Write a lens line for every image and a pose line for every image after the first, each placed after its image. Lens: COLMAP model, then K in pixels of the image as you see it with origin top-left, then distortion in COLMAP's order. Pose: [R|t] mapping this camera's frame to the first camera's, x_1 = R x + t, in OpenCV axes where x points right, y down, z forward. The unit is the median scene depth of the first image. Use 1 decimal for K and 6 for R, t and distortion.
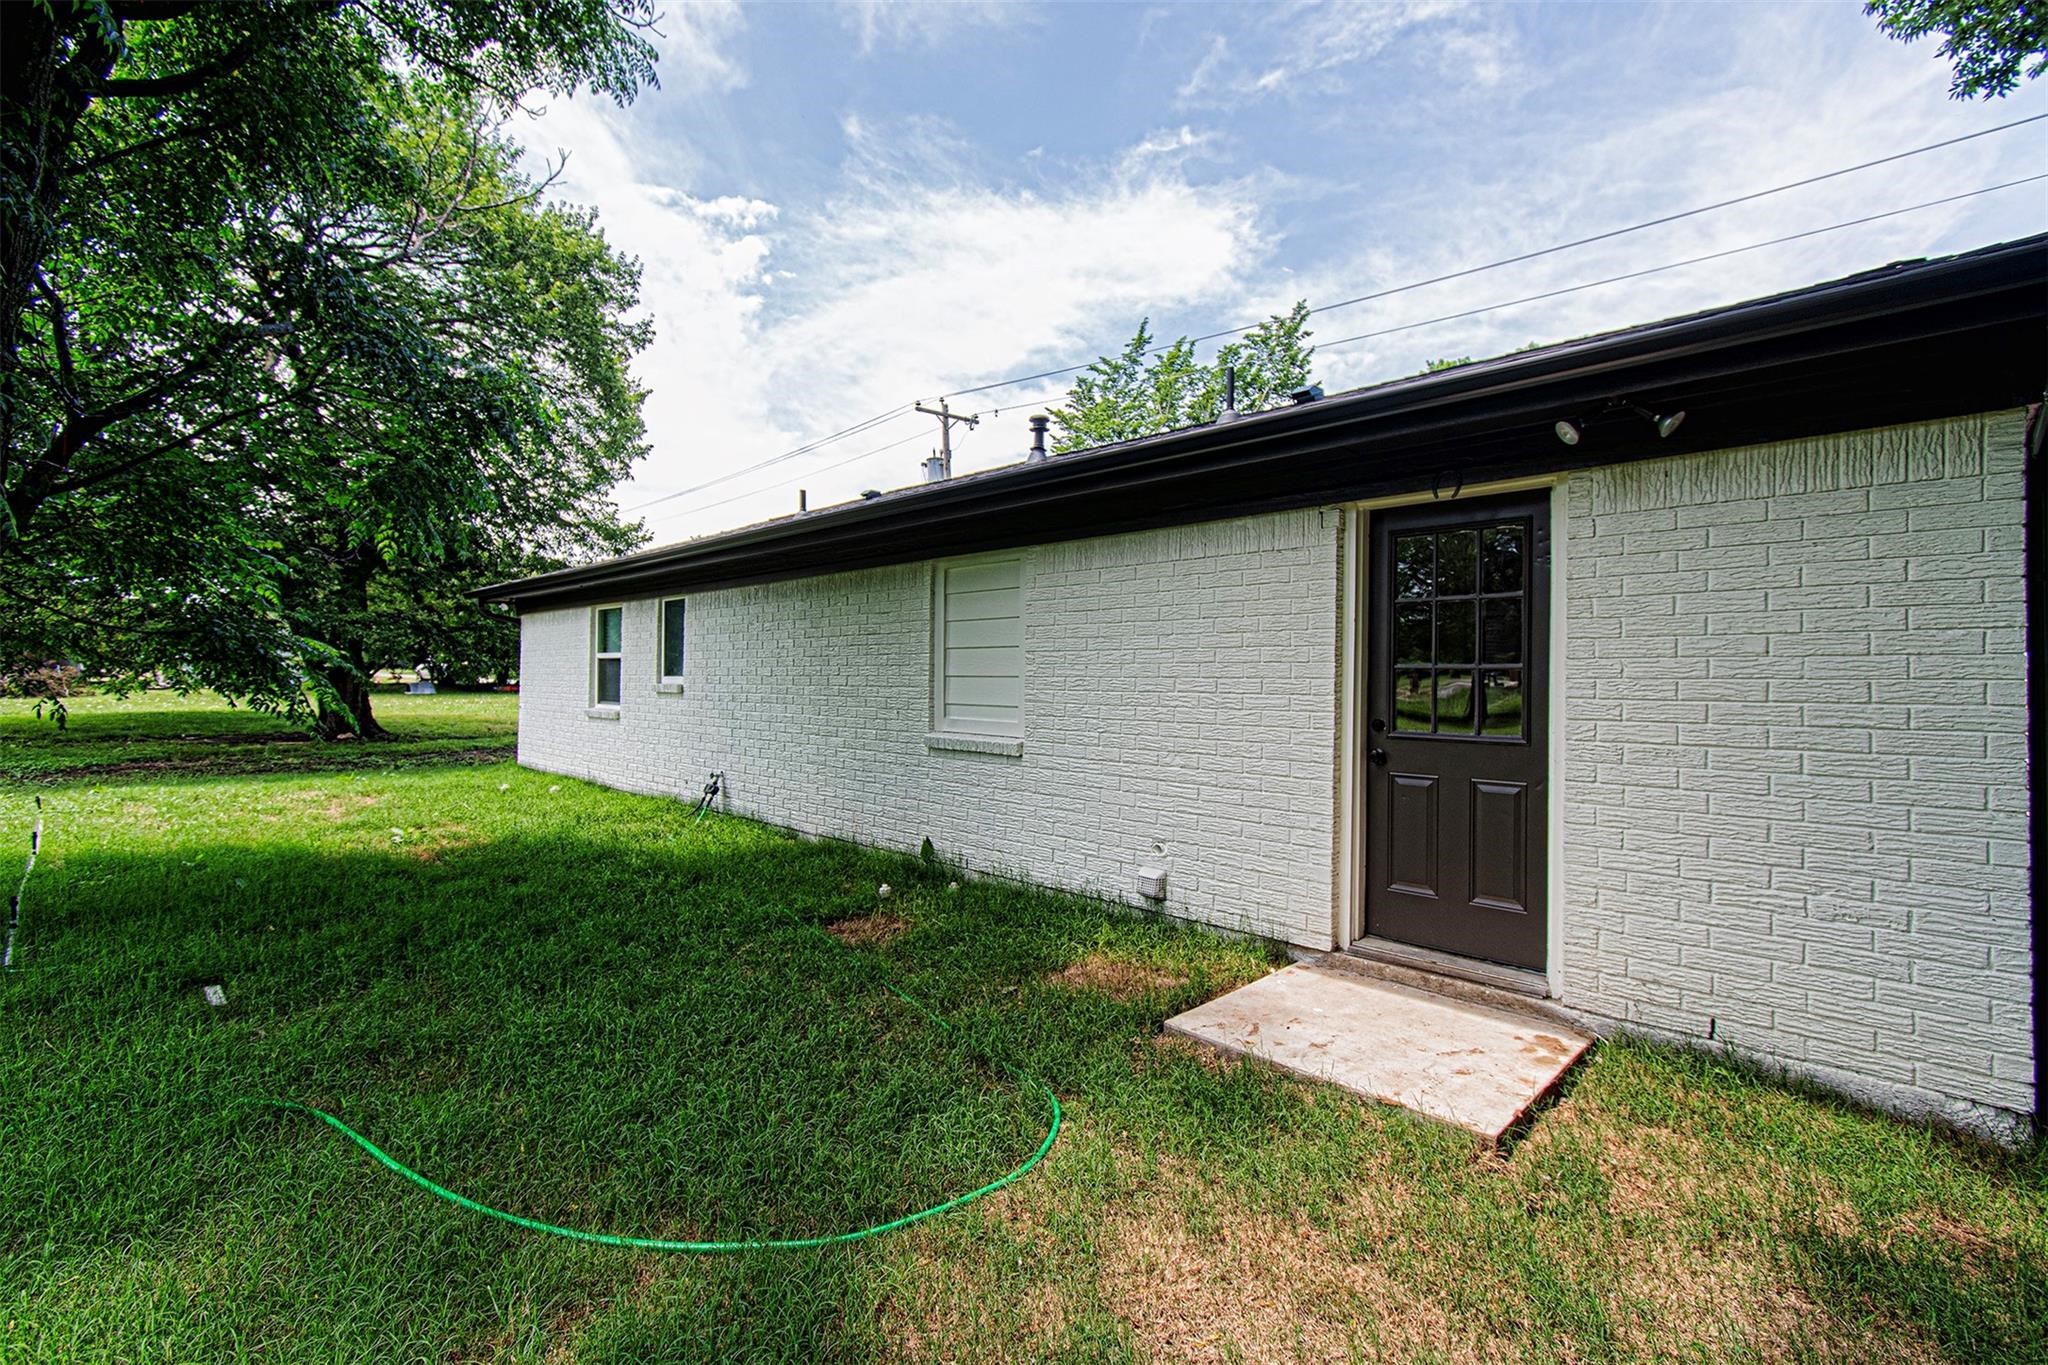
lens RADIAL K [[891.5, 0, 1010.9], [0, 891.5, 677.7], [0, 0, 1]] dist [0.000518, -0.000266]
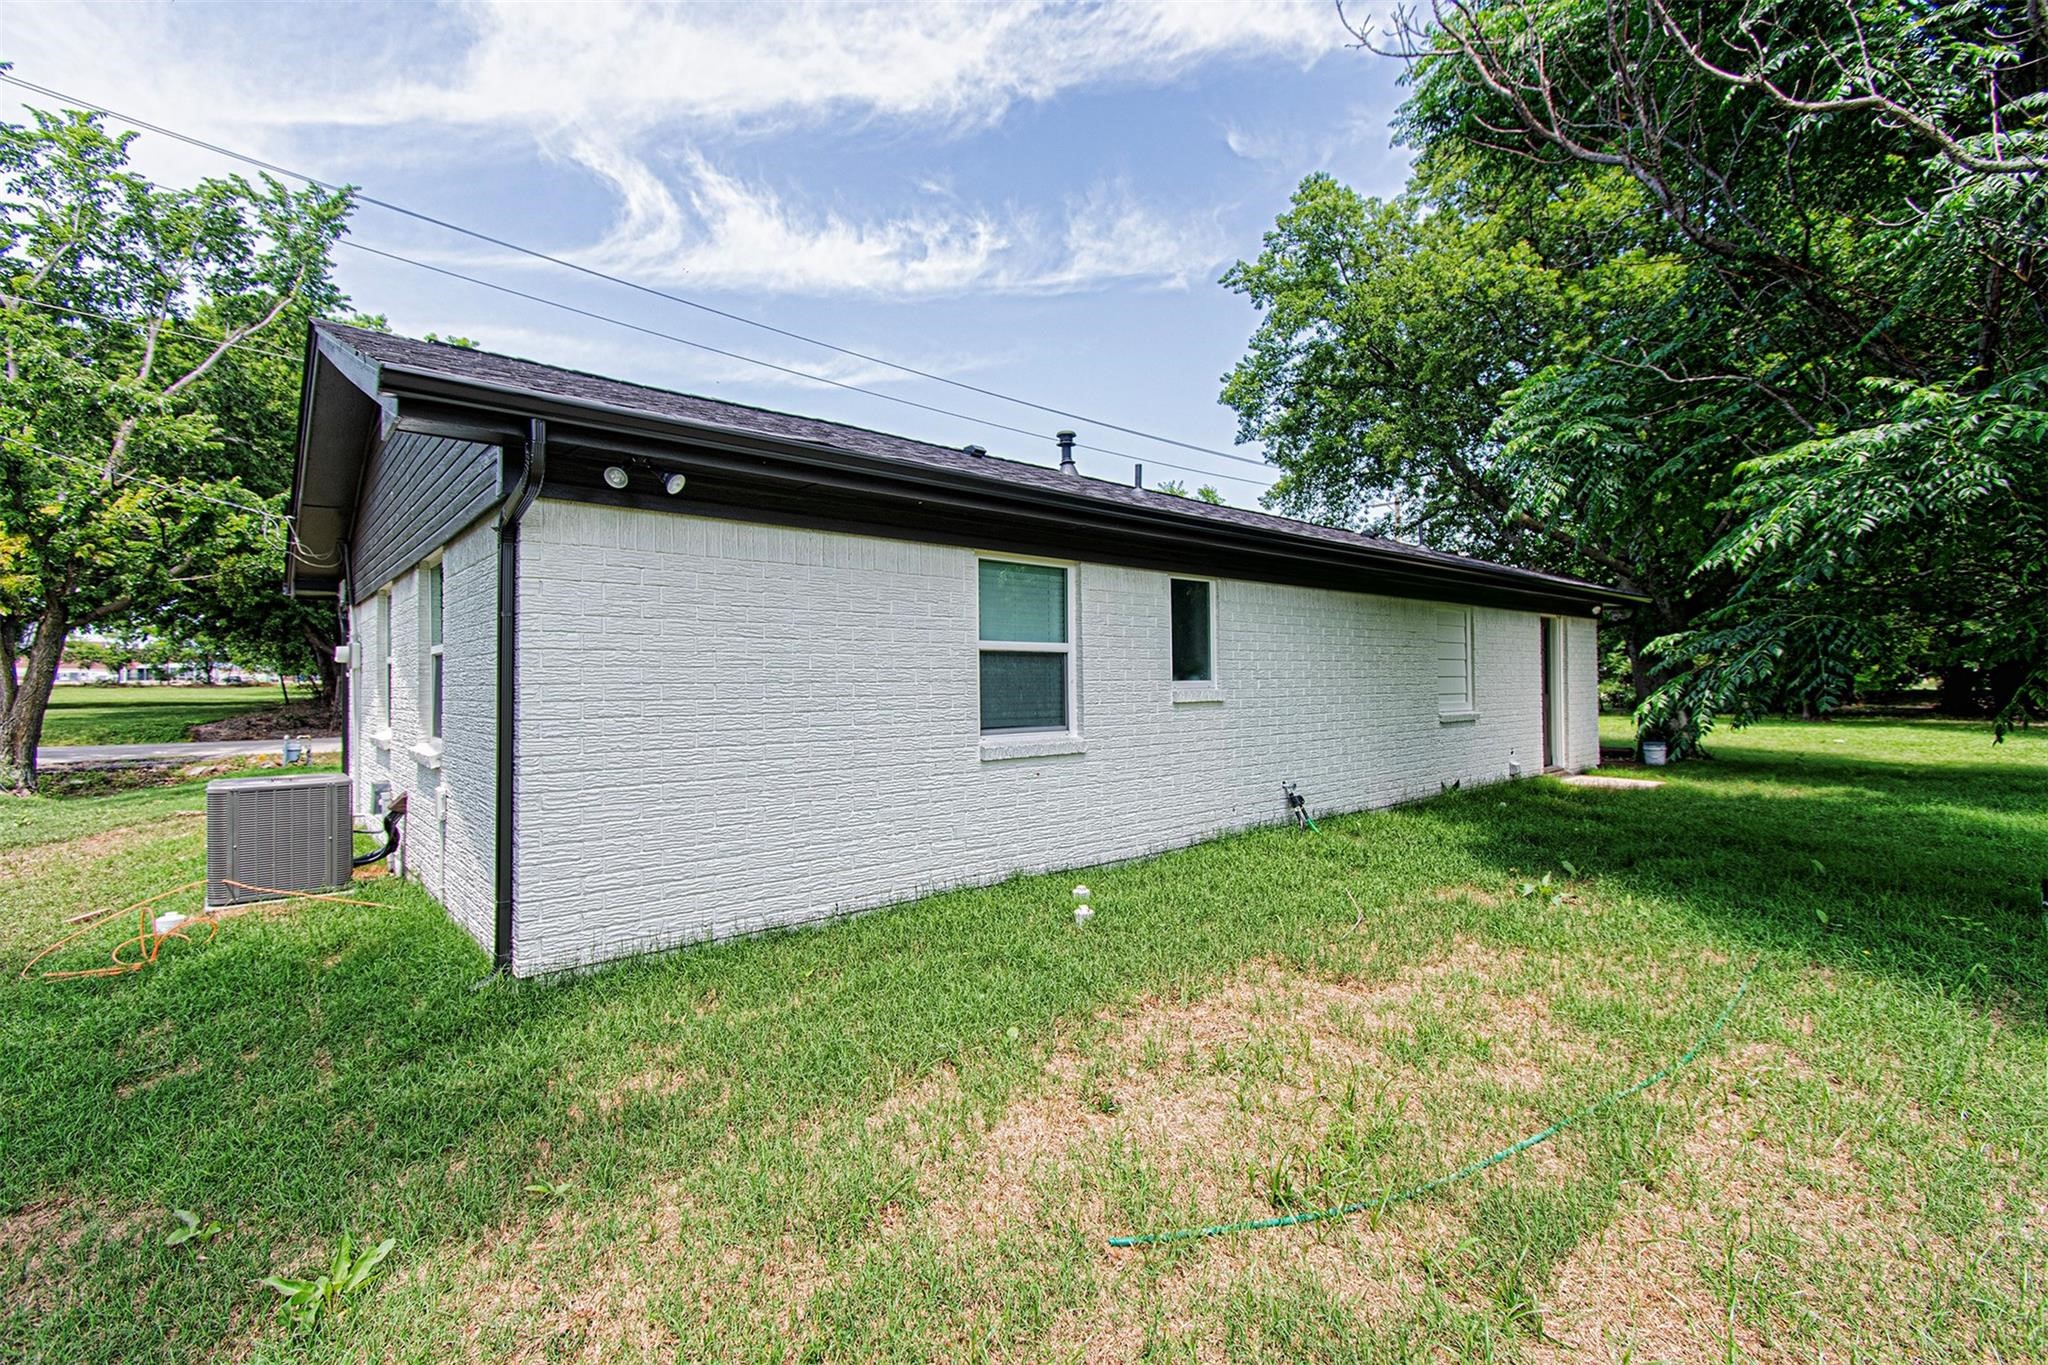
lens RADIAL K [[891.5, 0, 1010.9], [0, 891.5, 677.7], [0, 0, 1]] dist [0.000518, -0.000266]
pose [[0.072566, 0.005573, 0.997348, -1.119410], [0.013515, 0.999887, -0.006571, -0.001118], [-0.997272, 0.013956, 0.072483, 1.072559]]
